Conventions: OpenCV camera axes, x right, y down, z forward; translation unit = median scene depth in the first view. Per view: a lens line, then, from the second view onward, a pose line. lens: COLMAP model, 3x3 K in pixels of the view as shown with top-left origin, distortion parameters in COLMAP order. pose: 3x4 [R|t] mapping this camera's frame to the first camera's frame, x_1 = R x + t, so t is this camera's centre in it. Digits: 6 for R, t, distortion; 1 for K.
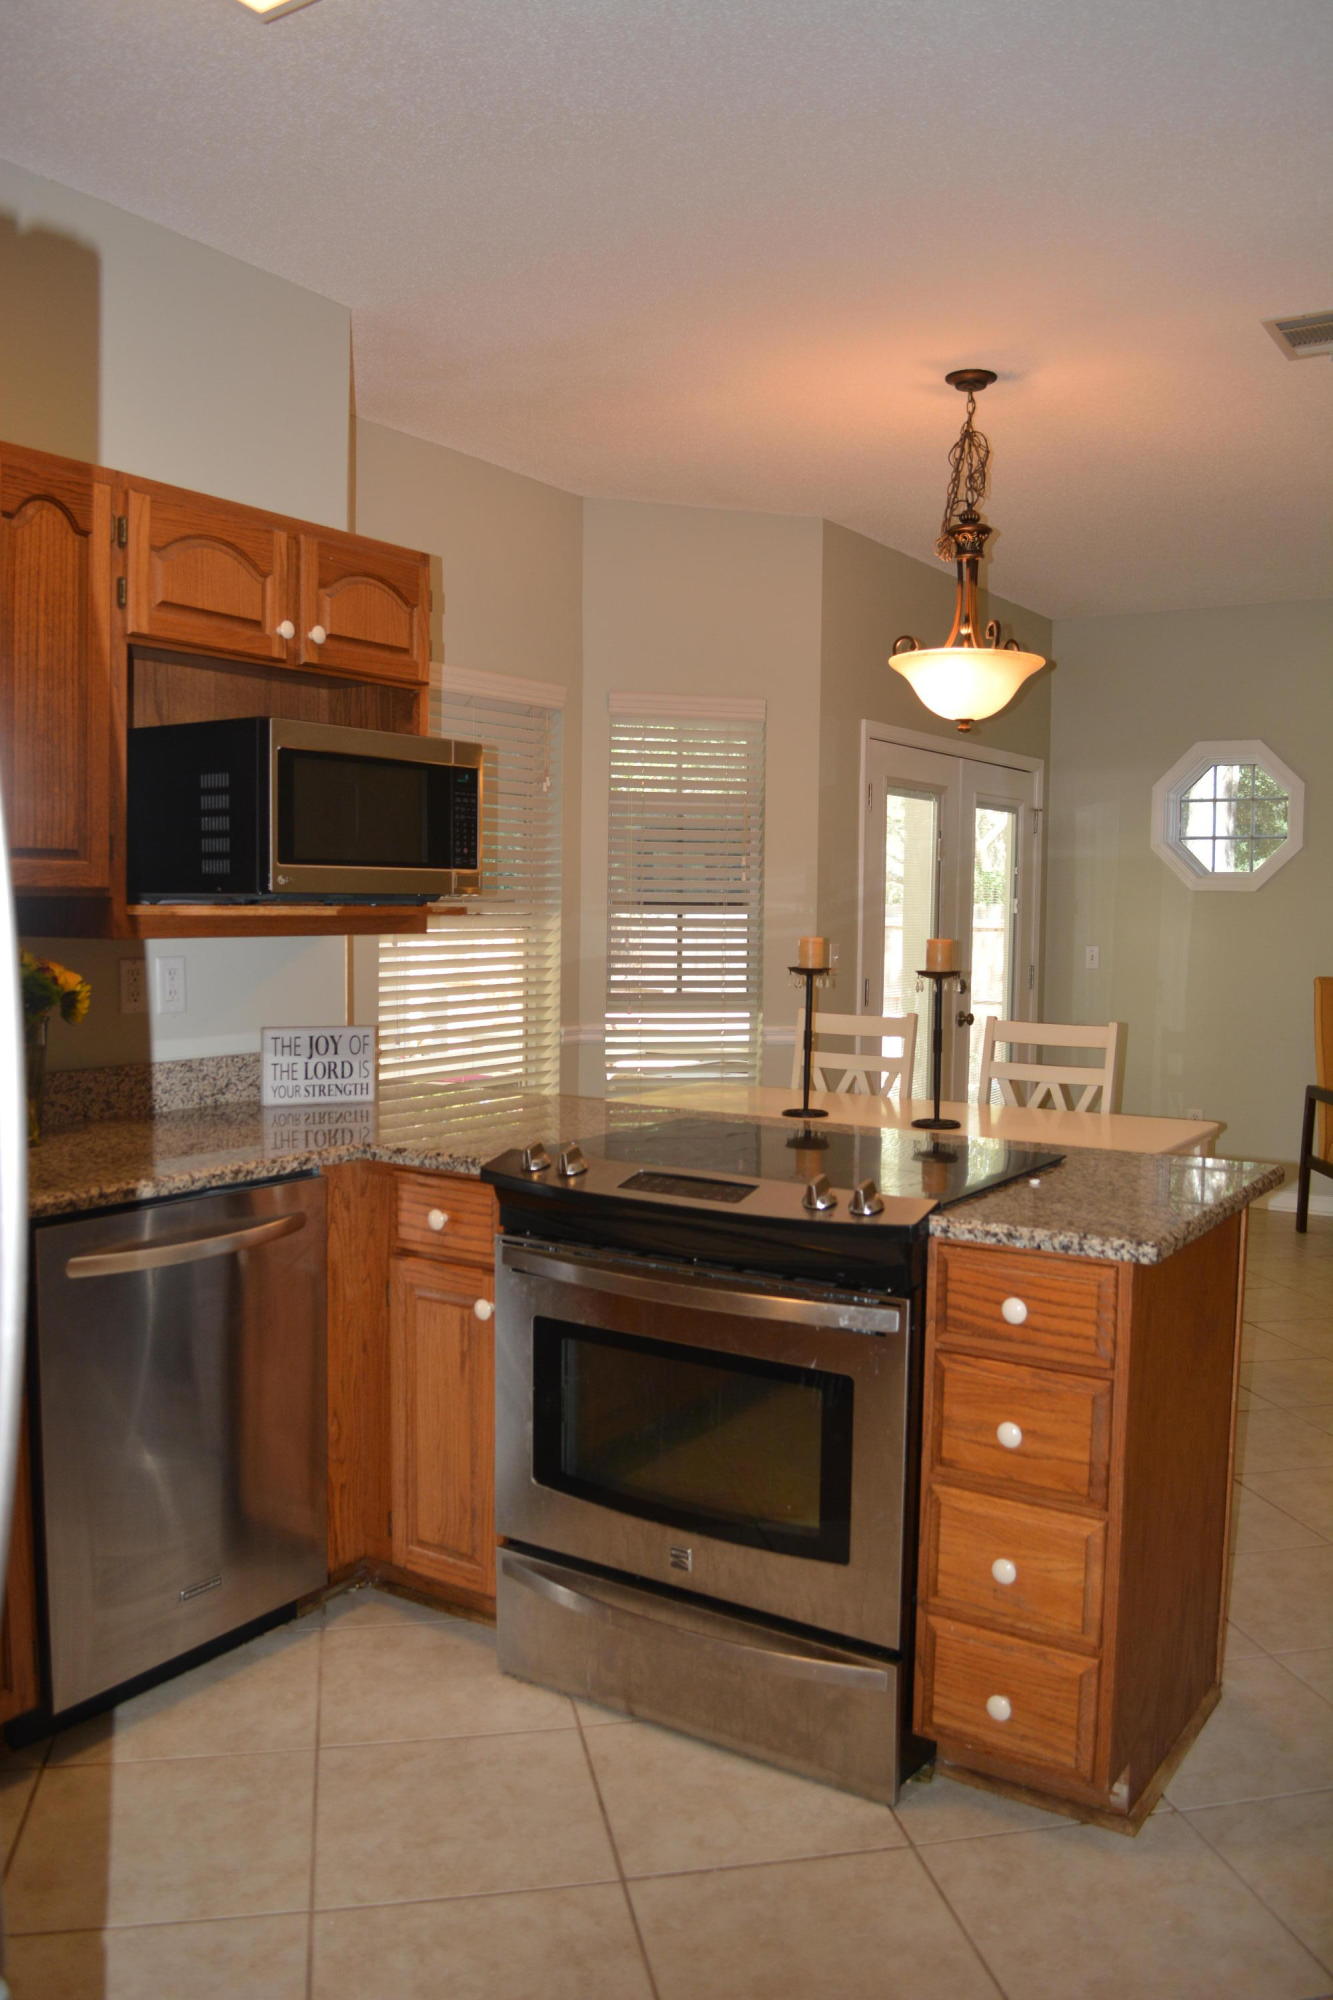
lens RADIAL K [[1575.8, 0, 672.3], [0, 1575.8, 996.1], [0, 0, 1]] dist [-0.085919, 0.019039]
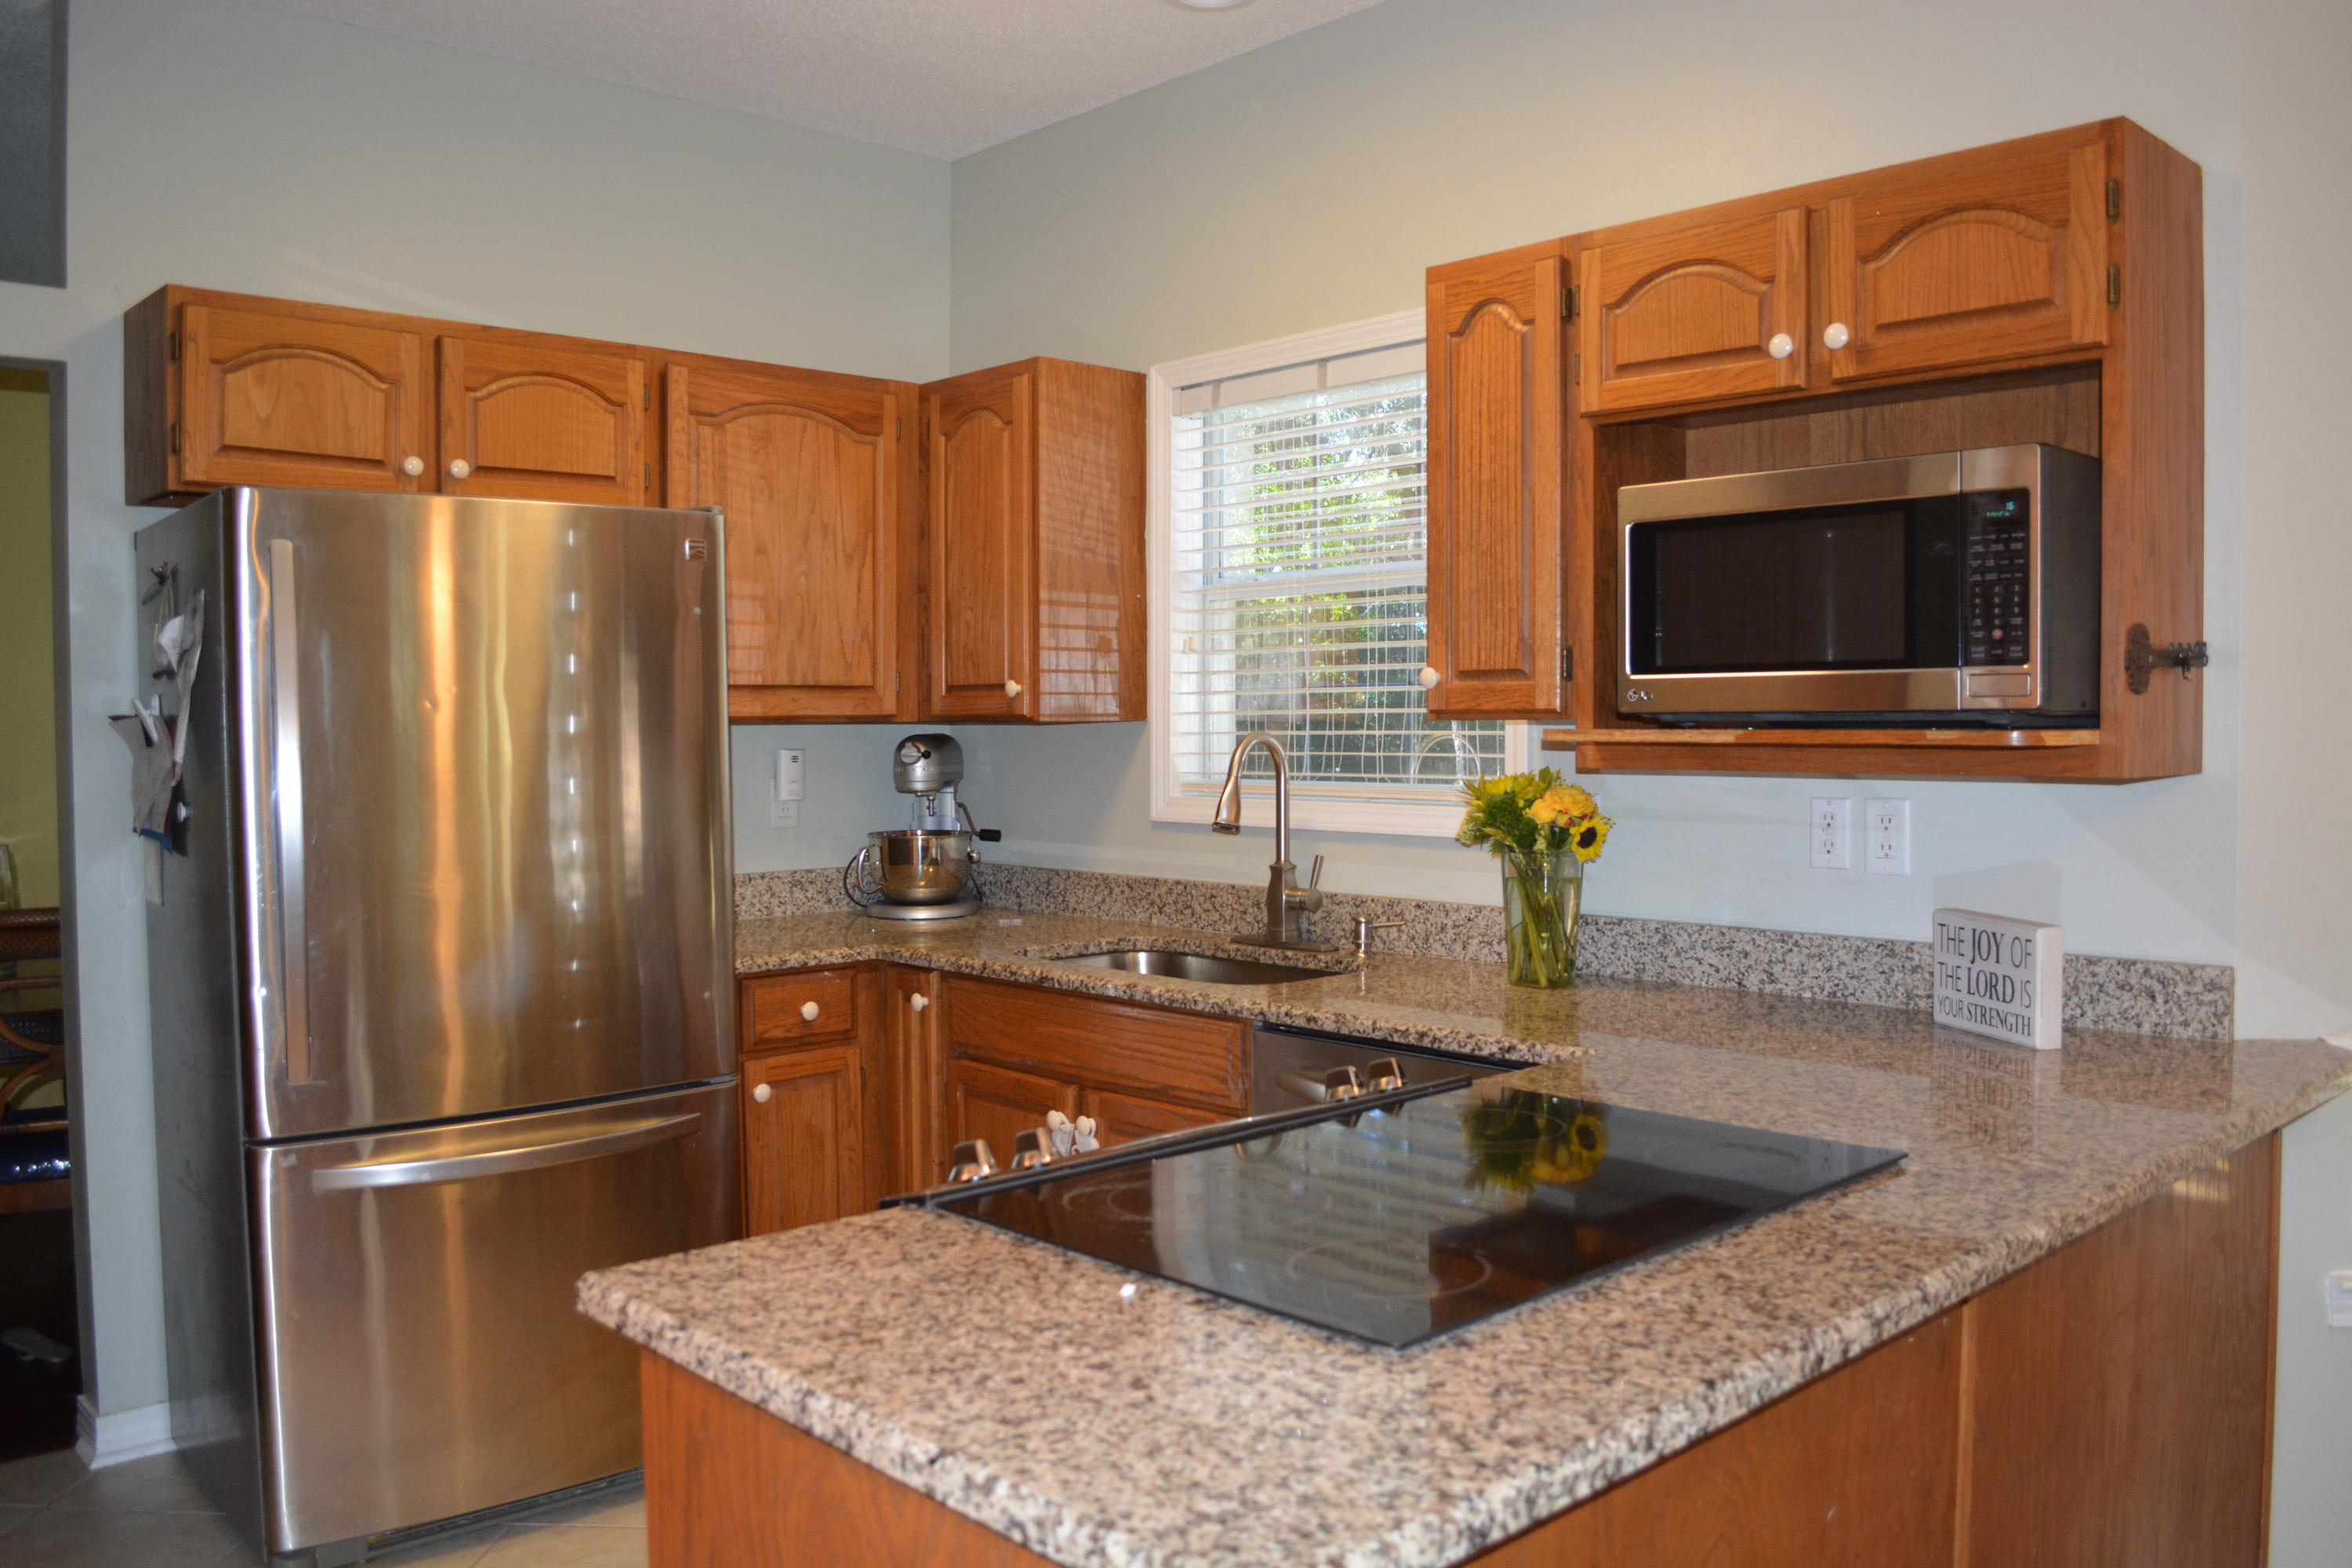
lens RADIAL K [[1853.2, 0, 1189.7], [0, 1853.2, 796.4], [0, 0, 1]] dist [-0.085919, 0.019039]
pose [[-0.227290, 0.028808, -0.973401, 0.572002], [-0.054807, 0.997600, 0.042322, -0.042942], [0.972284, 0.062969, -0.225166, 0.835696]]
